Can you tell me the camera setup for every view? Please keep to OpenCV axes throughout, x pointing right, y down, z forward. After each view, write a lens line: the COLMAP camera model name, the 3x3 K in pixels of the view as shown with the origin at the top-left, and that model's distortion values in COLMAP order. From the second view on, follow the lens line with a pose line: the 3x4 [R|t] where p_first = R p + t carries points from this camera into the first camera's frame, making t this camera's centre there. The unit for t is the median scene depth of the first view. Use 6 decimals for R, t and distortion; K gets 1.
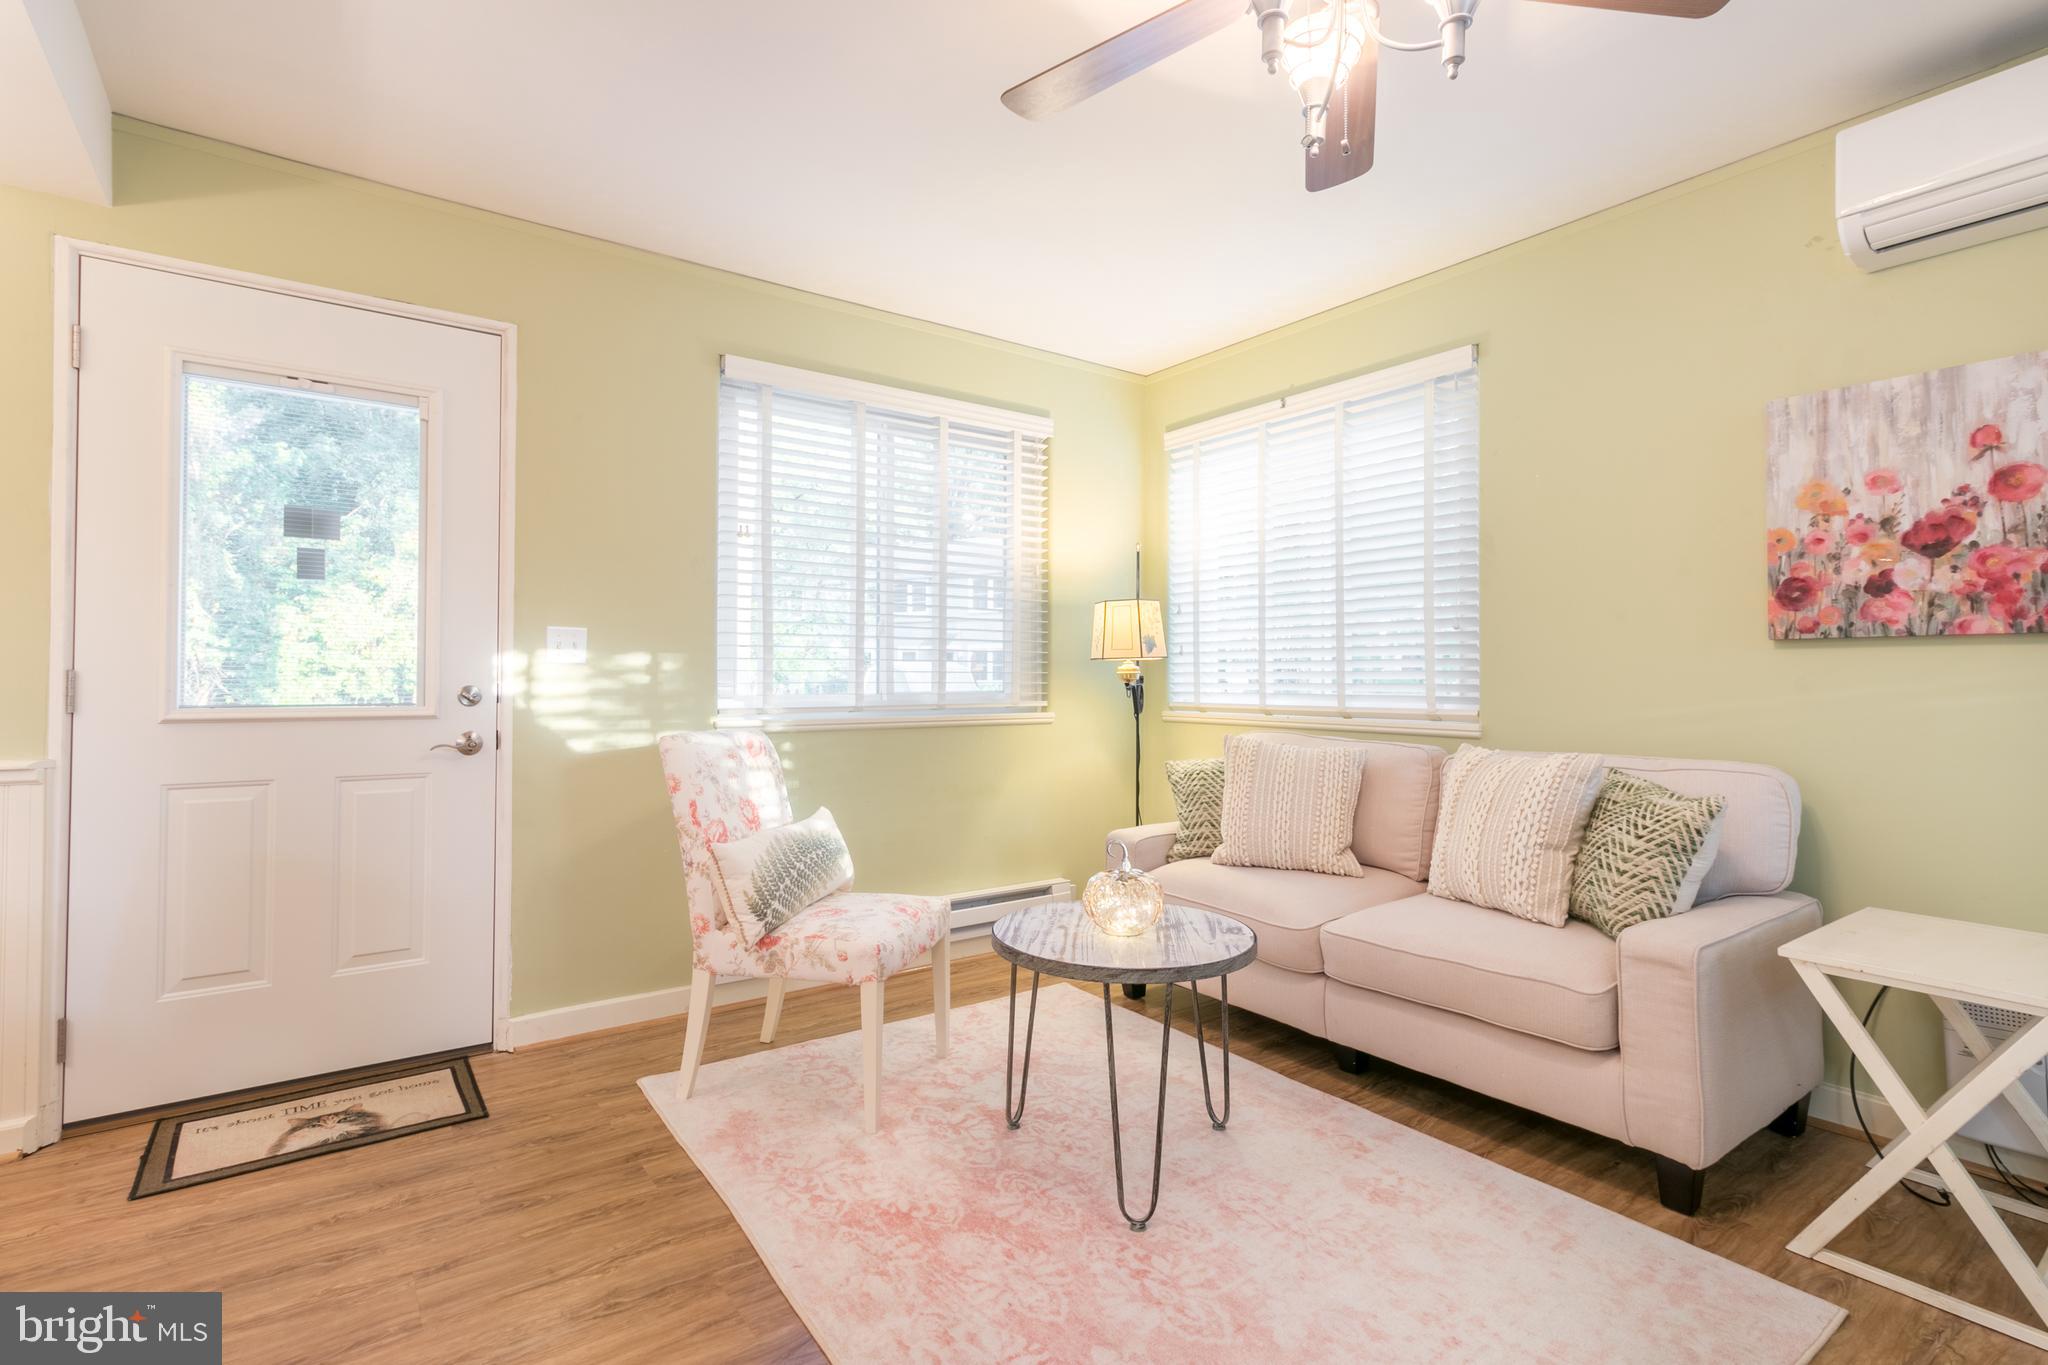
lens RADIAL K [[958.6, 0, 1021.2], [0, 958.6, 666.0], [0, 0, 1]] dist [0.005871, -0.000018]
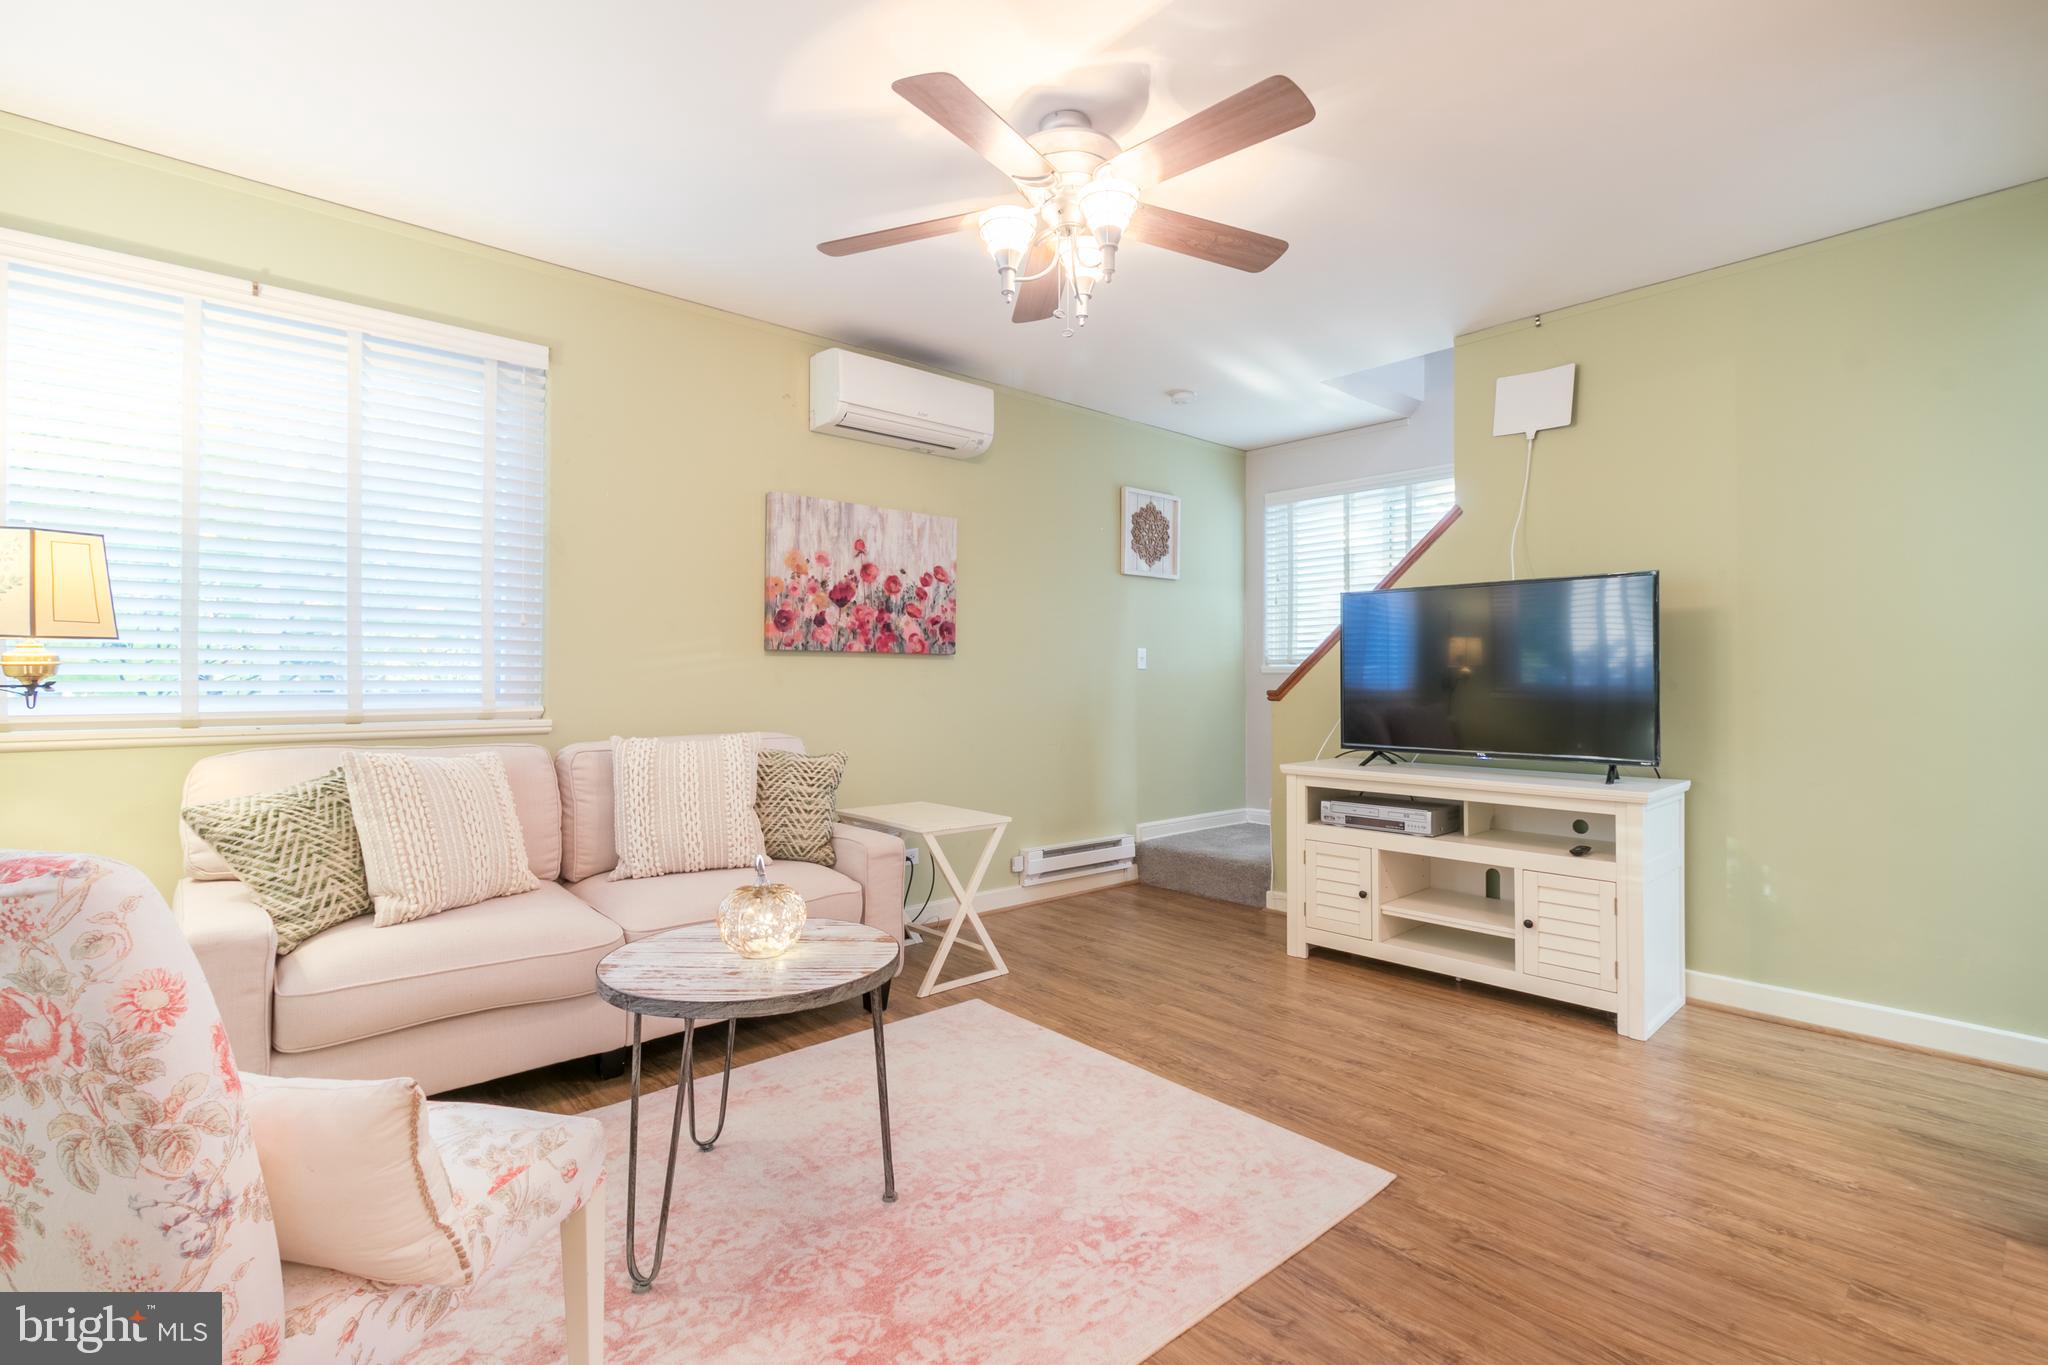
lens RADIAL K [[942.9, 0, 1008.1], [0, 942.9, 665.2], [0, 0, 1]] dist [0.003389, 0.000050]
pose [[-0.089216, 0.010845, 0.995953, -0.769622], [-0.015376, 0.999807, -0.012265, 0.010034], [-0.995894, -0.016408, -0.089032, 0.808913]]
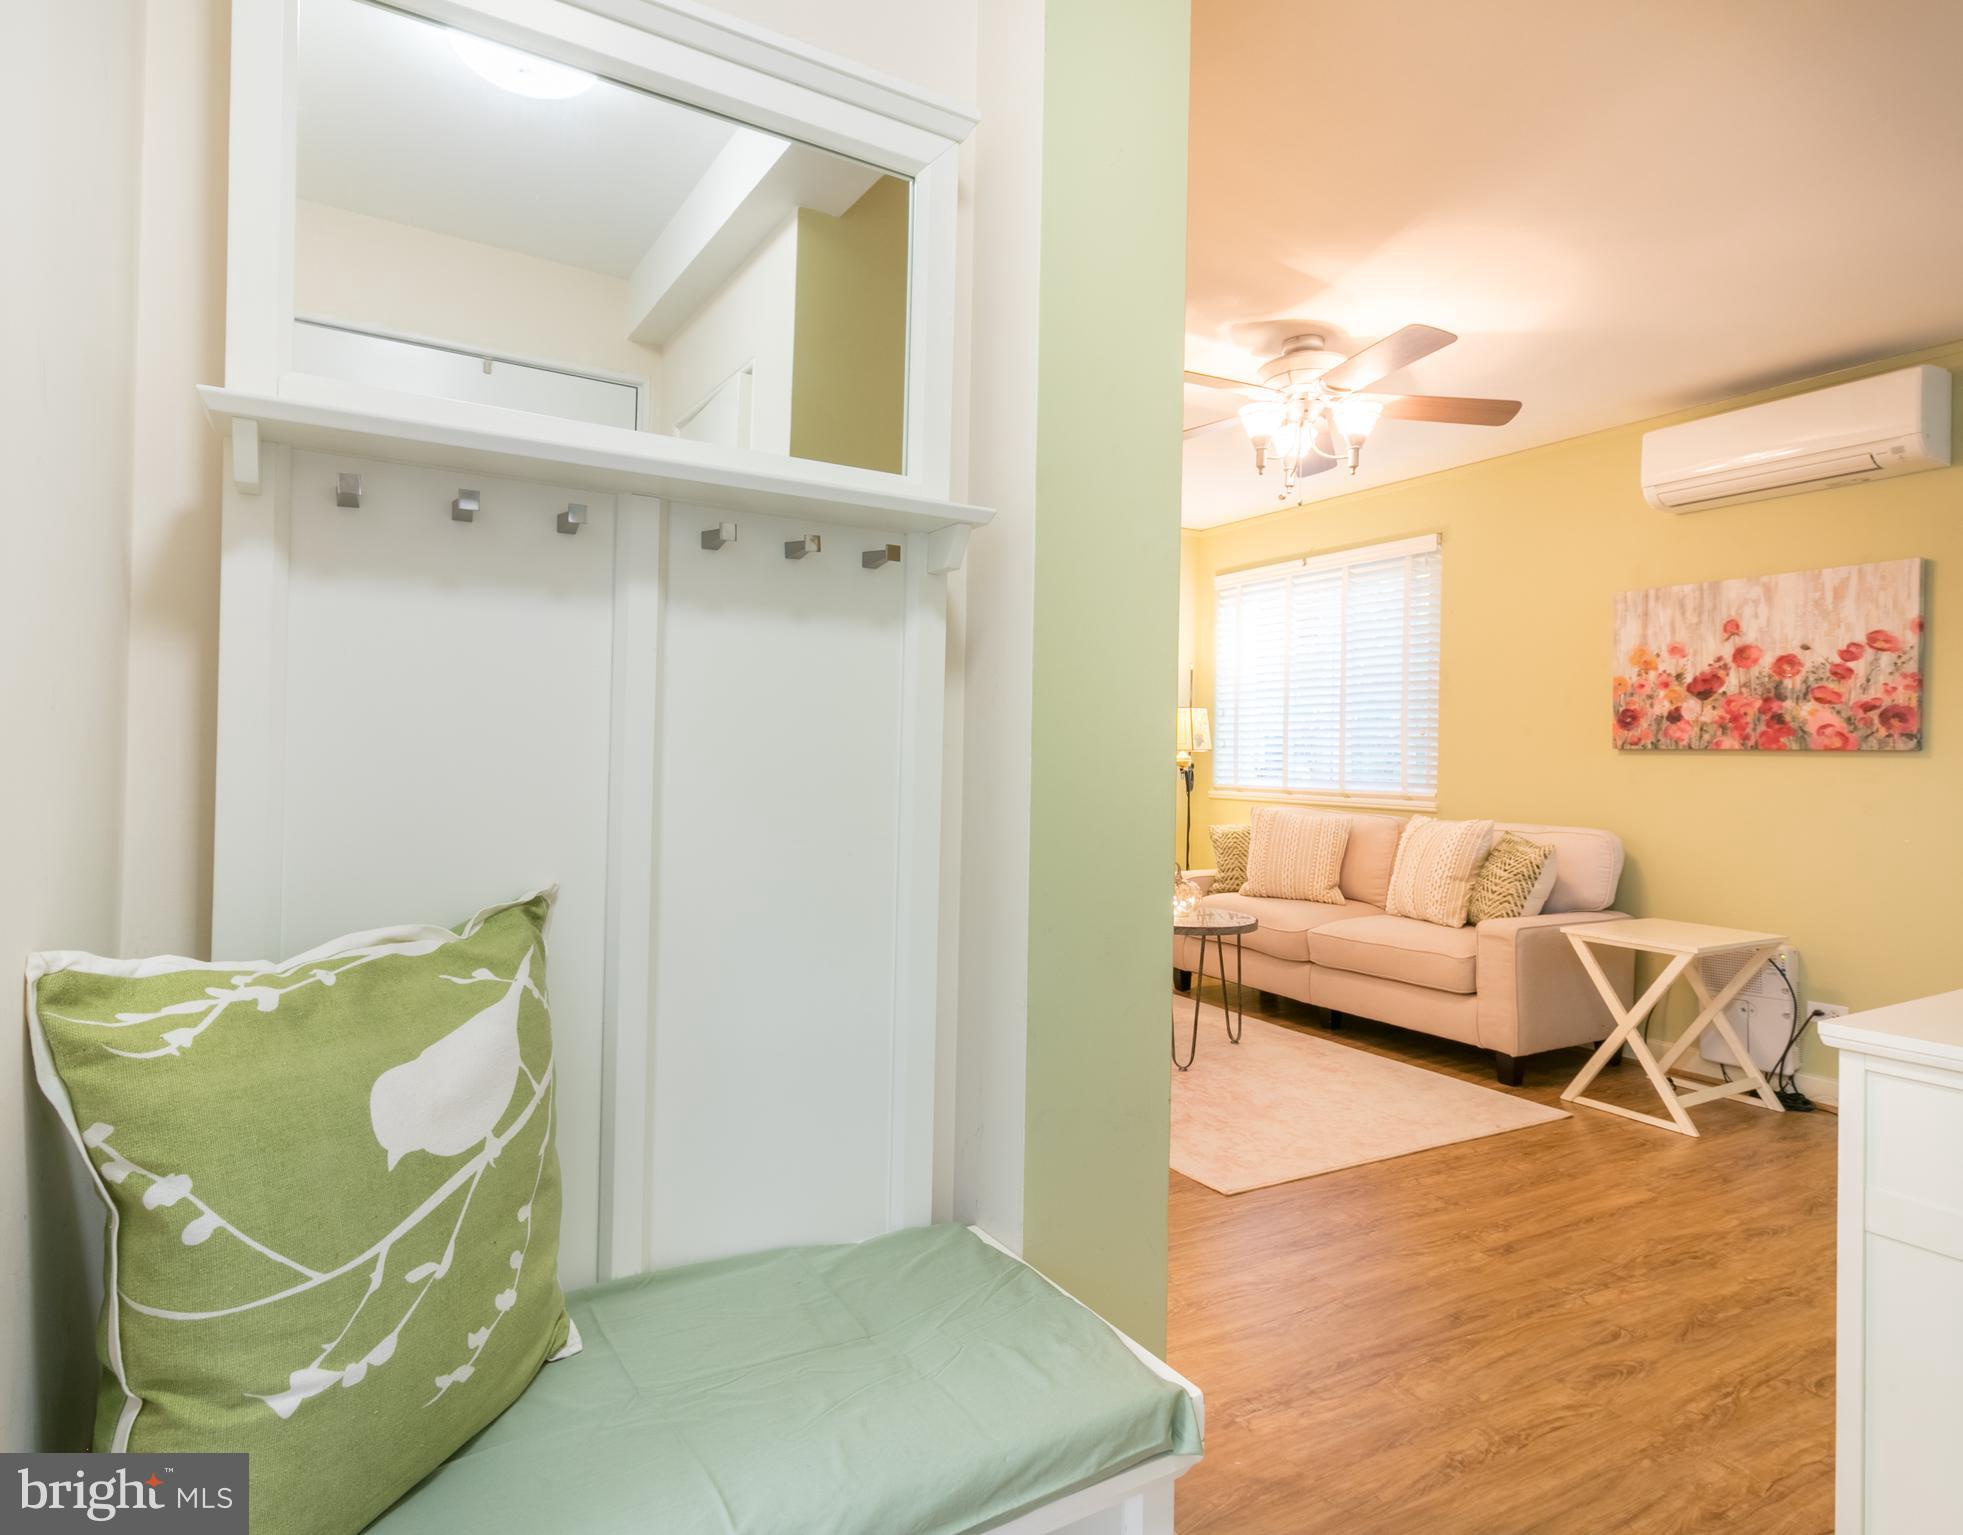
lens RADIAL K [[1044.4, 0, 926.1], [0, 1044.4, 749.9], [0, 0, 1]] dist [0.002315, 0.000839]
pose [[0.991754, 0.019251, -0.126702, -0.099534], [-0.018806, 0.999812, 0.004708, -0.013989], [0.126768, -0.002286, 0.991930, -0.835404]]
